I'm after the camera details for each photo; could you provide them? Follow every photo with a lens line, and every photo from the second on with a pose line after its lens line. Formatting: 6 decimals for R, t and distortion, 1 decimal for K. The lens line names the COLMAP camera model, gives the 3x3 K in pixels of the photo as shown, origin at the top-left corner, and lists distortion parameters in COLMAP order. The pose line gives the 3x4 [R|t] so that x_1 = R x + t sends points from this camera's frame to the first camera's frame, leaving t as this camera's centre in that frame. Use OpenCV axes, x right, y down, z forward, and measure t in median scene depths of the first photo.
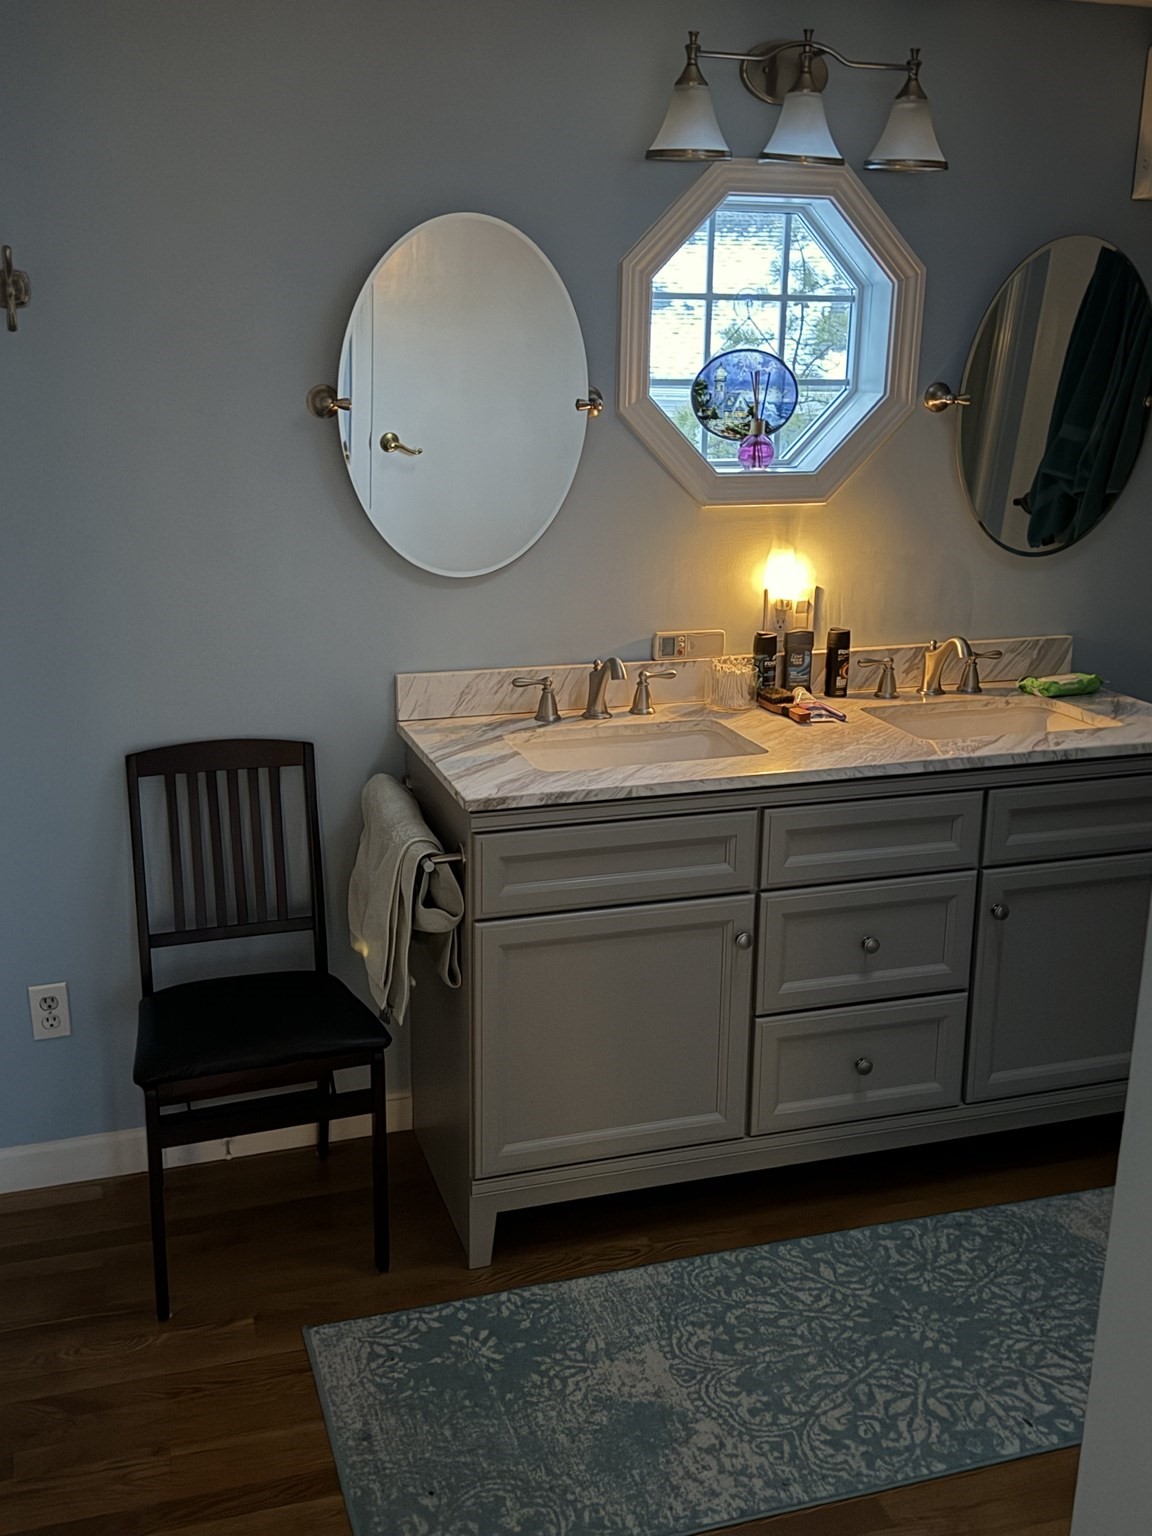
lens RADIAL K [[1518.8, 0, 573.7], [0, 1518.8, 764.9], [0, 0, 1]] dist [0.120936, -0.367048]
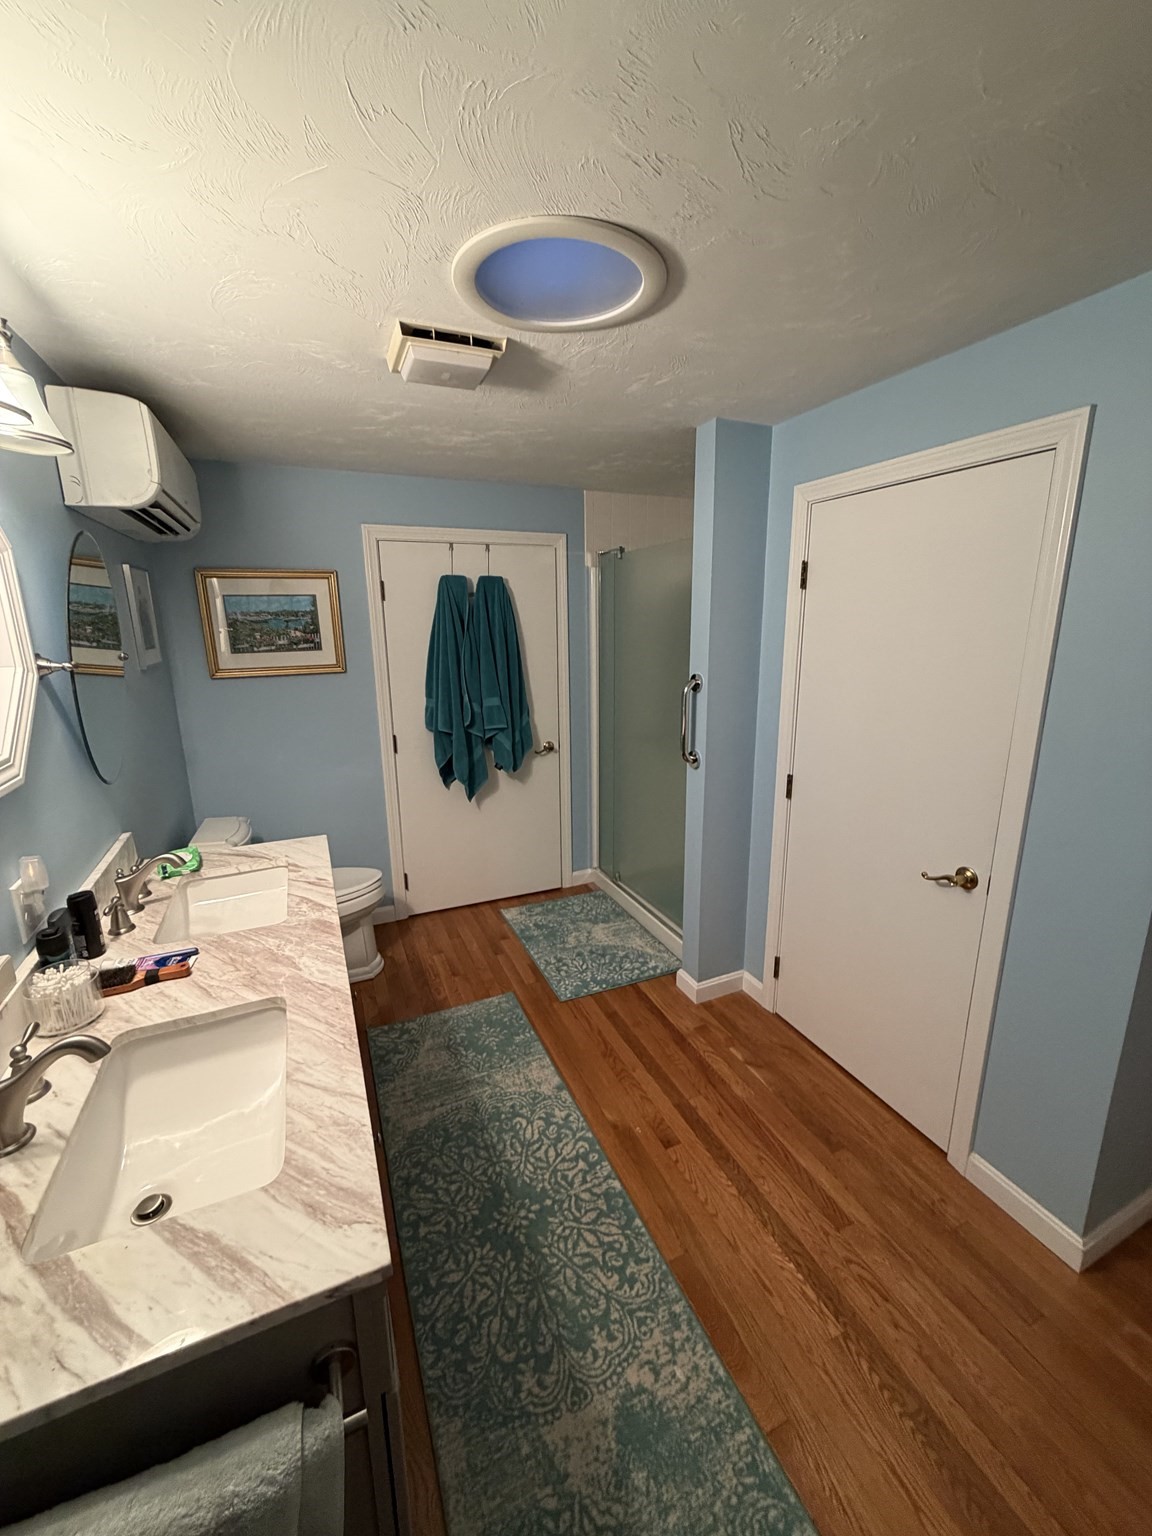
lens RADIAL K [[611.9, 0, 576.8], [0, 611.9, 763.5], [0, 0, 1]] dist [-0.000098, 0.000452]
pose [[-0.116665, -0.244671, 0.962562, -0.303914], [0.263422, 0.926845, 0.267519, -0.249364], [-0.957600, 0.284770, -0.043679, 0.887871]]
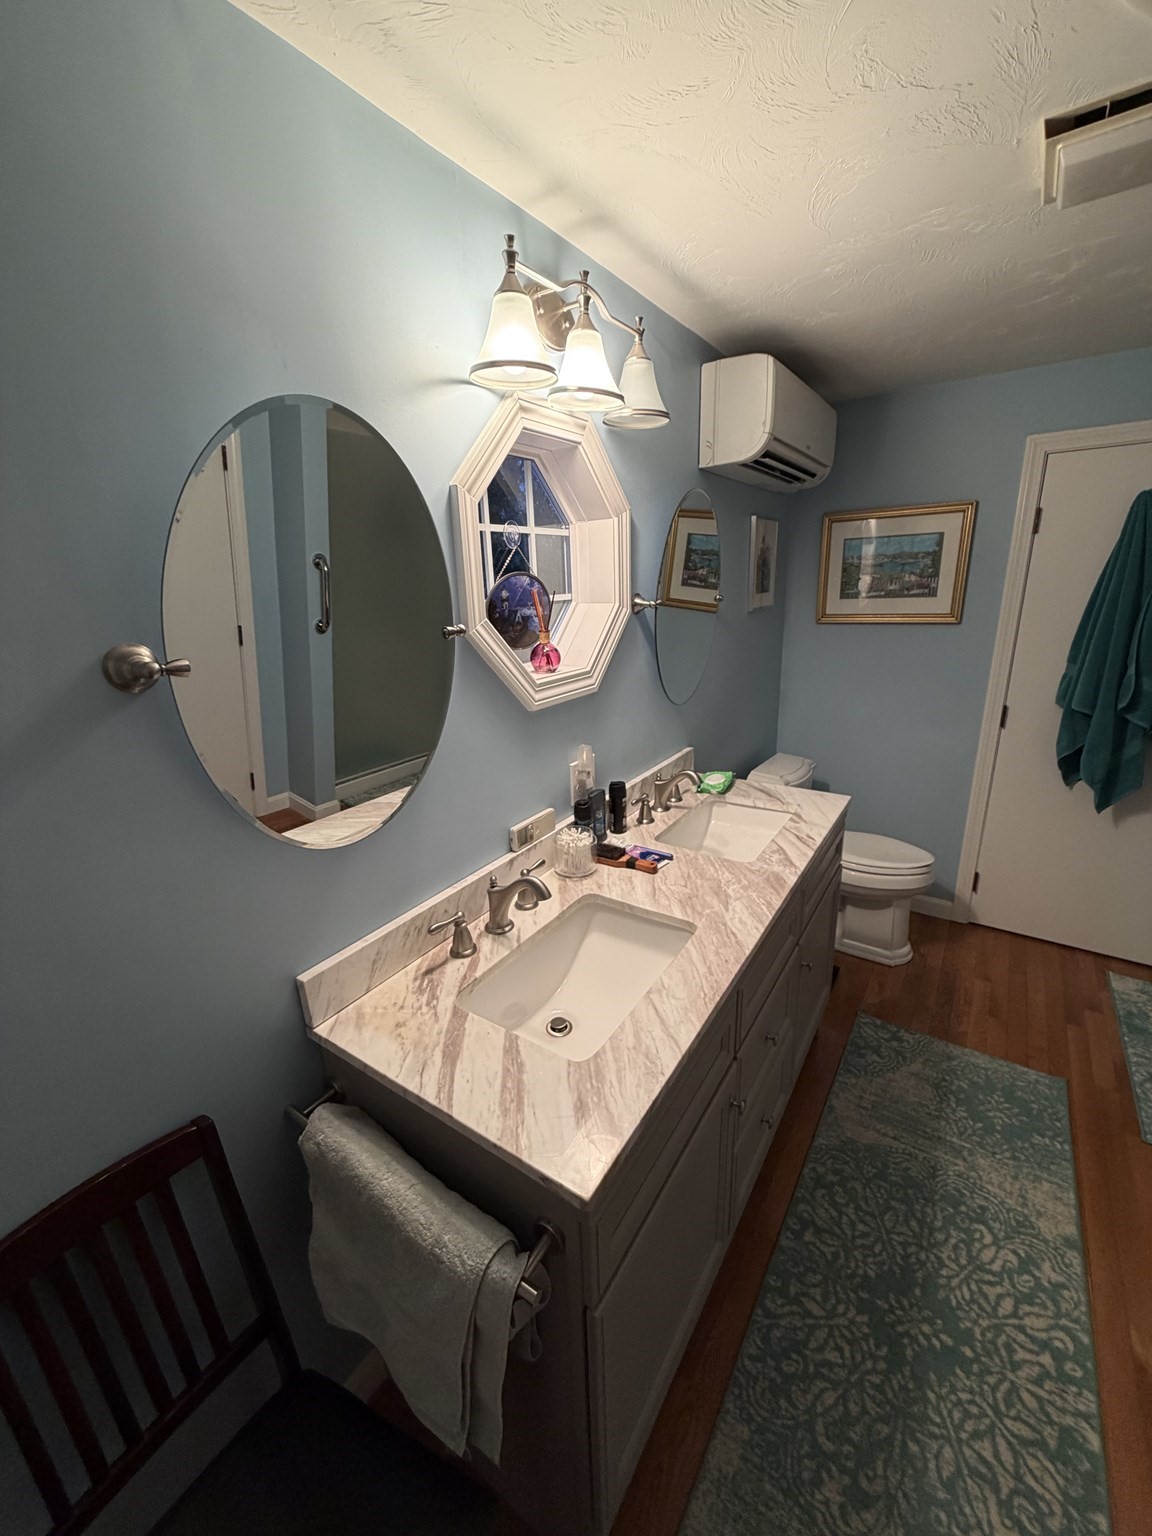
lens RADIAL K [[611.9, 0, 576.8], [0, 611.9, 763.5], [0, 0, 1]] dist [-0.000098, 0.000452]
pose [[0.779042, -0.218425, 0.587694, -0.204349], [0.204072, 0.974649, 0.091726, -0.209286], [-0.592831, 0.048474, 0.803867, 0.783971]]
